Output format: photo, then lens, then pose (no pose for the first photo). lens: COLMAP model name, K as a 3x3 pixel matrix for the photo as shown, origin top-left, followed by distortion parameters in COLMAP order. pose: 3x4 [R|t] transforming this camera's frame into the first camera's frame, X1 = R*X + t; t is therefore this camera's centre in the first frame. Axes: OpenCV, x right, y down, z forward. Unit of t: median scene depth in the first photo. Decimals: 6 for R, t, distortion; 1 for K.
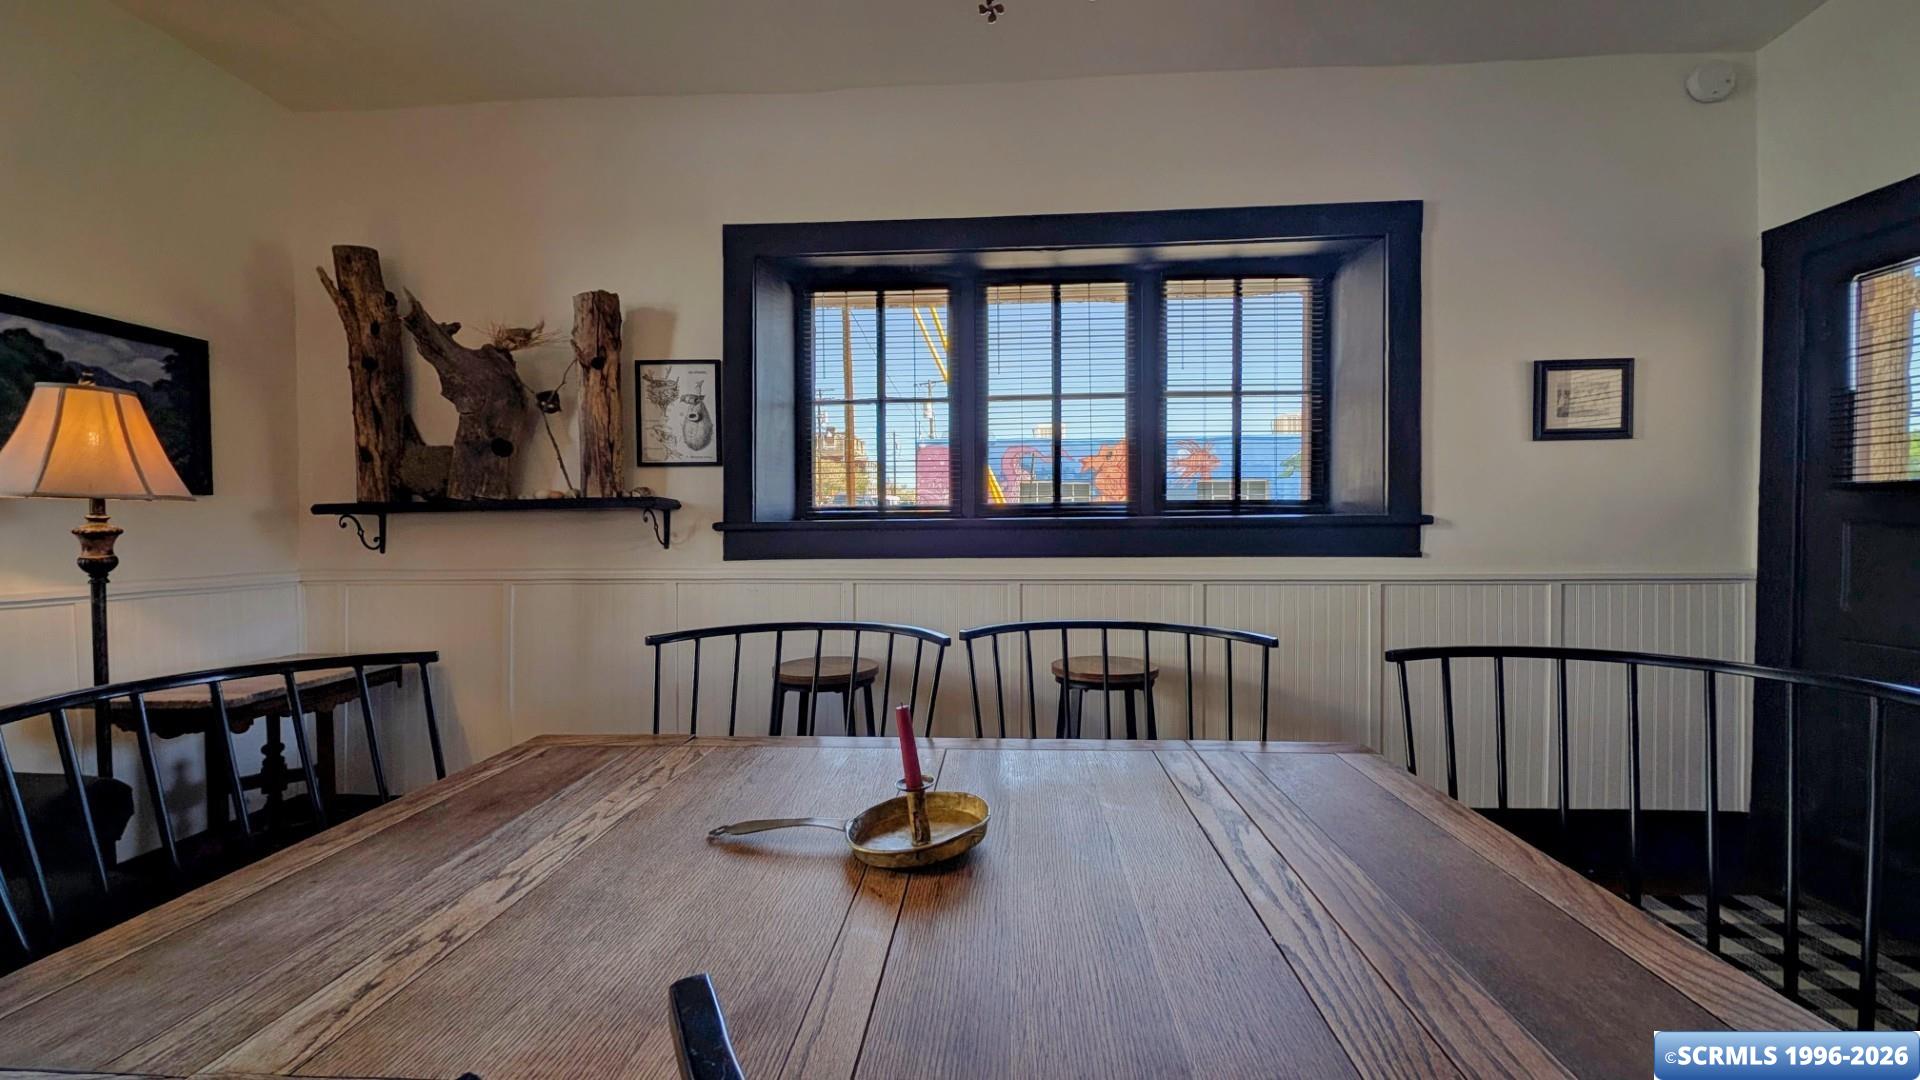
lens RADIAL K [[708.8, 0, 970.2], [0, 708.8, 545.8], [0, 0, 1]] dist [-0.003501, -0.000385]
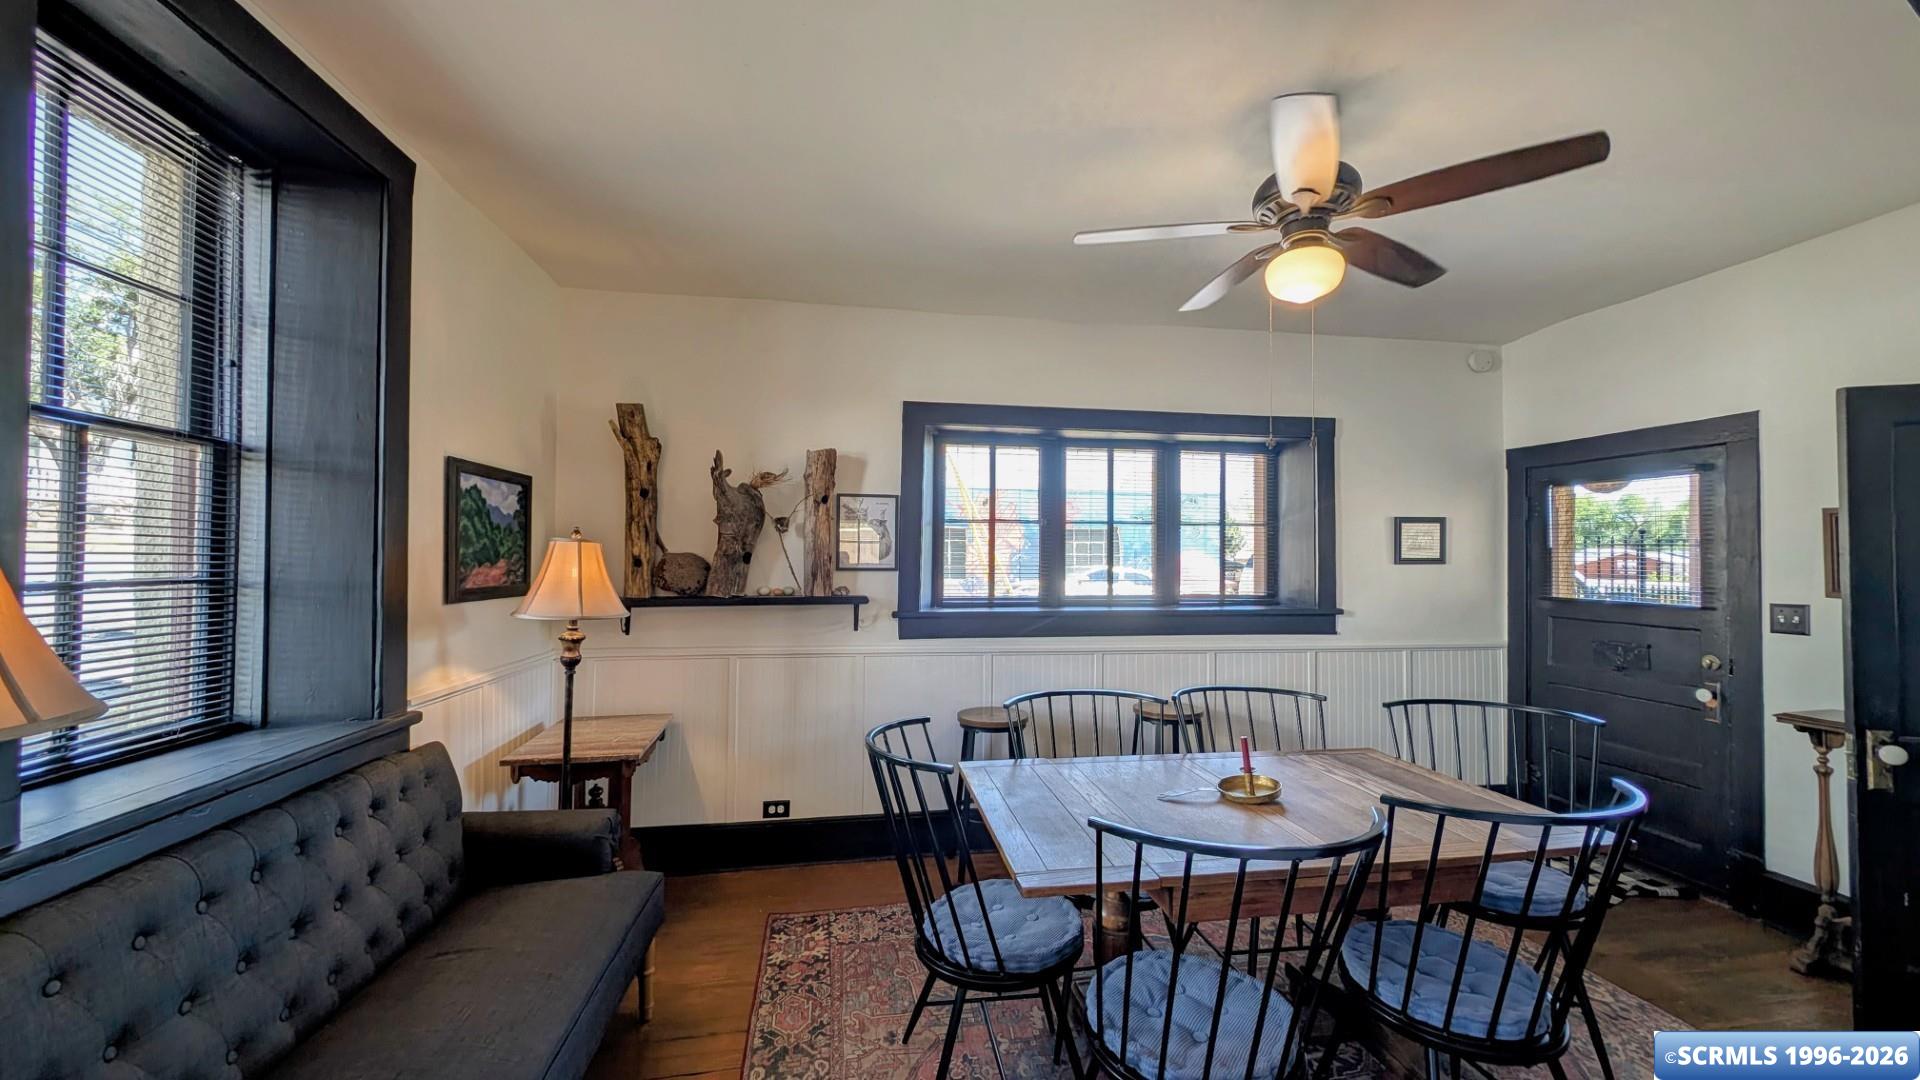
lens RADIAL K [[734.6, 0, 954.1], [0, 734.6, 537.6], [0, 0, 1]] dist [0.001667, 0.000028]
pose [[0.976148, 0.020937, 0.216095, -0.581857], [-0.011279, 0.998886, -0.045830, -0.118542], [-0.216813, 0.042299, 0.975296, -0.456689]]
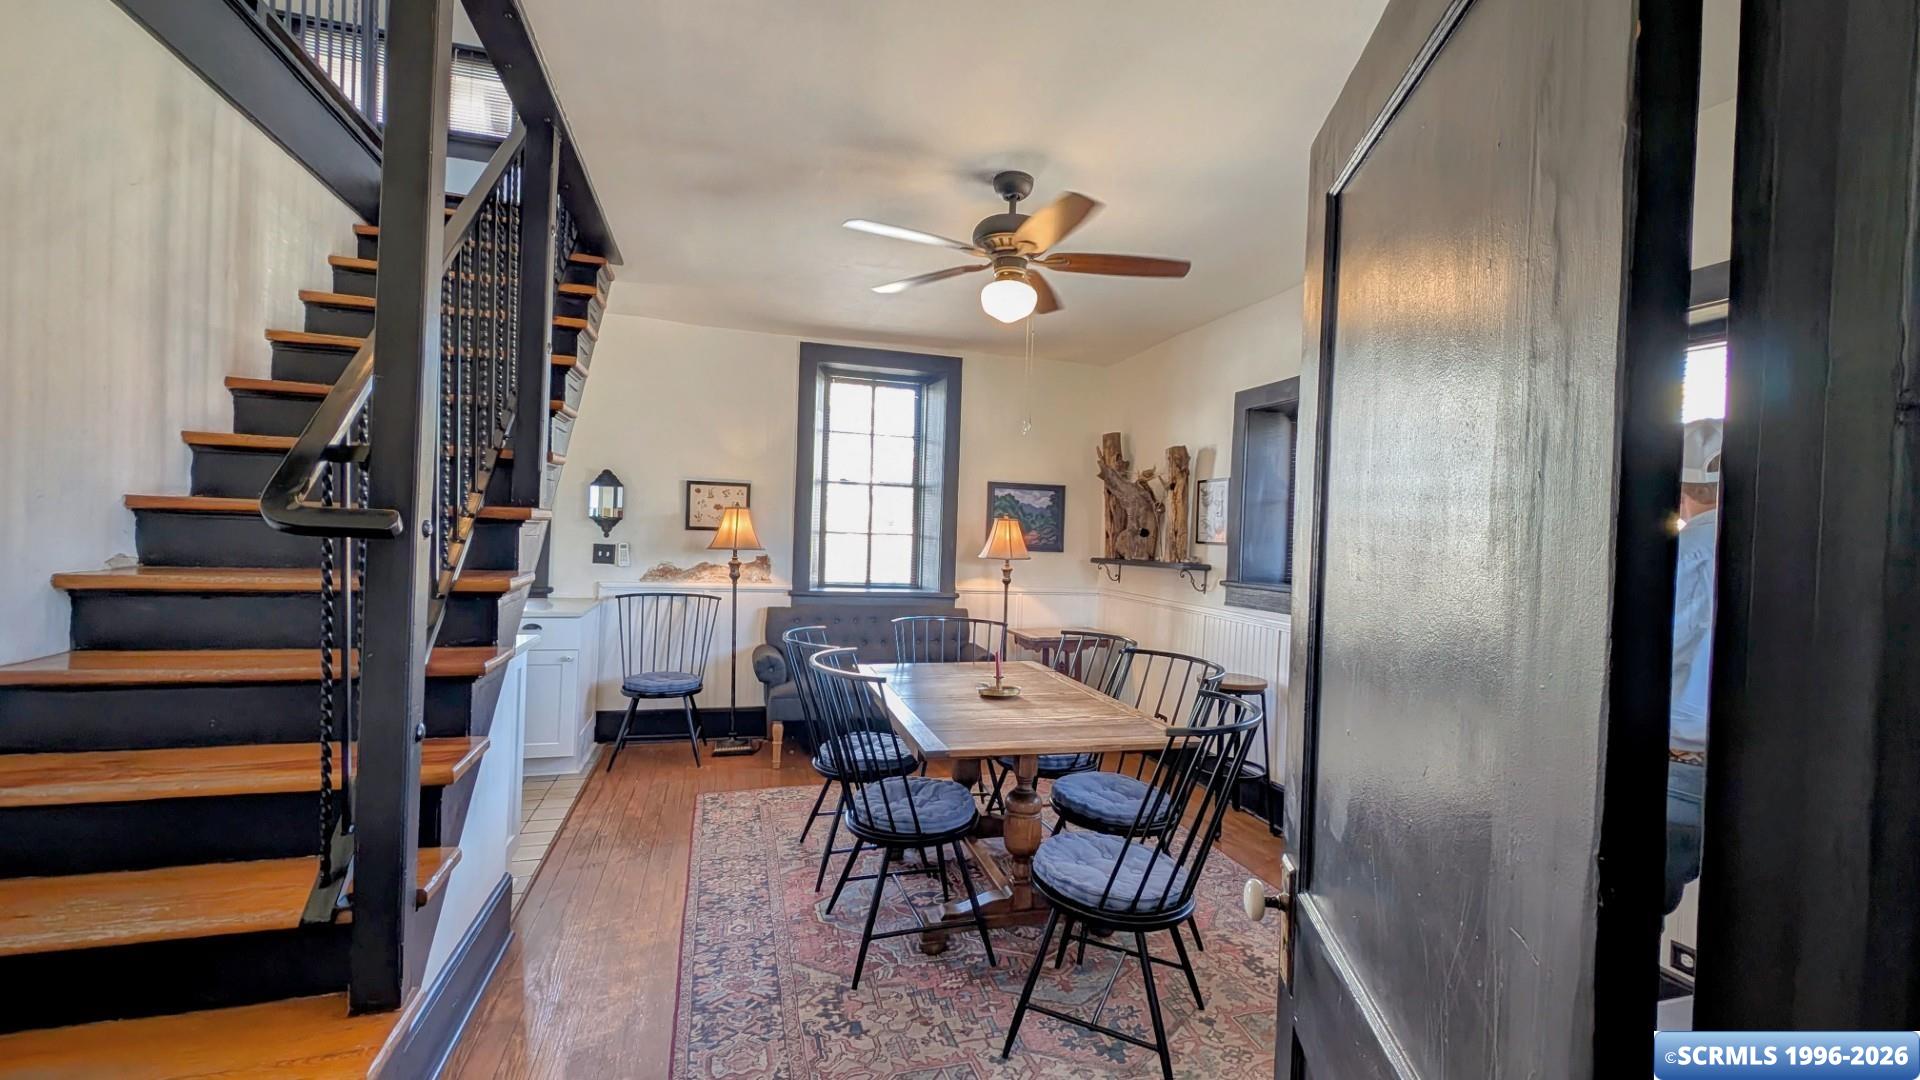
lens RADIAL K [[734.6, 0, 954.1], [0, 734.6, 537.6], [0, 0, 1]] dist [0.001667, 0.000028]
pose [[0.328838, 0.019364, -0.944188, 1.024258], [-0.062560, 0.998040, -0.001319, -0.092403], [0.942312, 0.059502, 0.329405, -0.112723]]
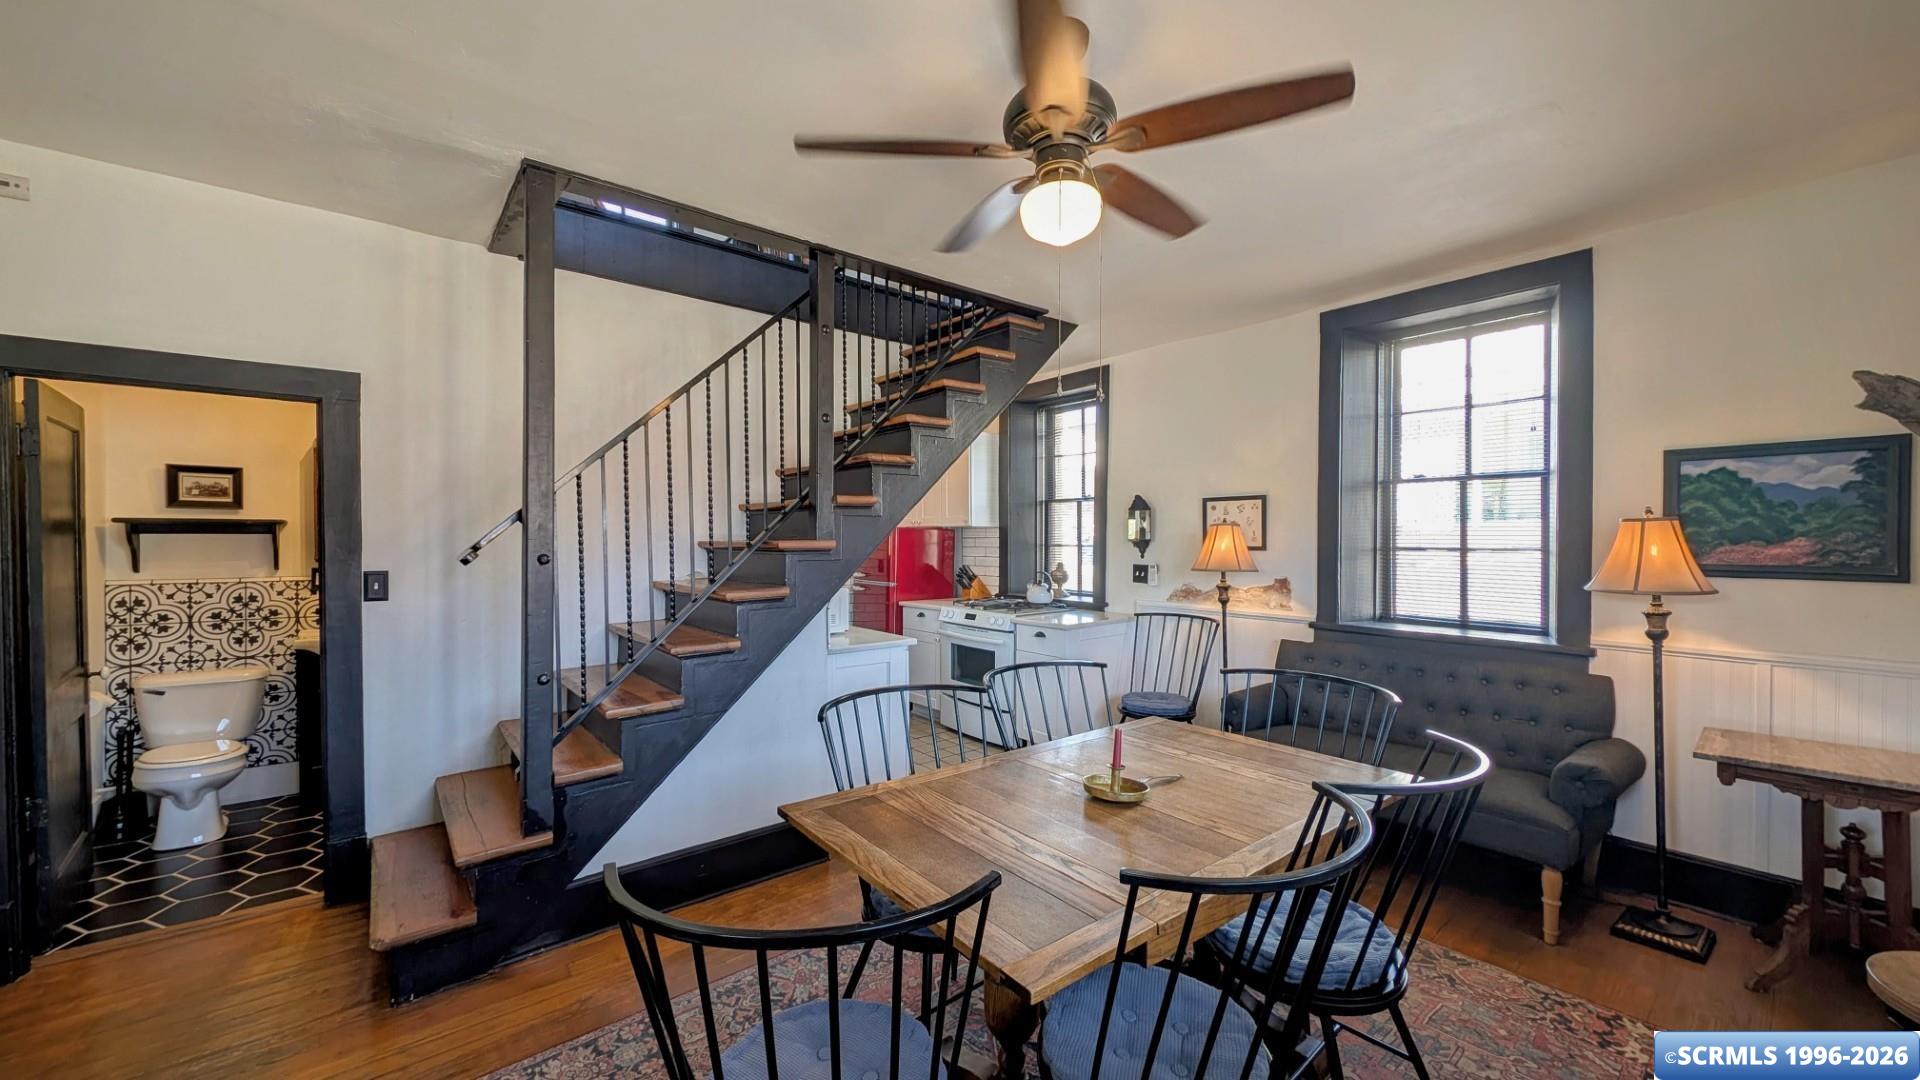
lens RADIAL K [[708.8, 0, 970.2], [0, 708.8, 545.8], [0, 0, 1]] dist [-0.003501, -0.000385]
pose [[-0.729004, 0.015824, -0.684326, 0.598627], [-0.013773, 0.999191, 0.037777, -0.141983], [0.684371, 0.036965, -0.728197, 0.785229]]
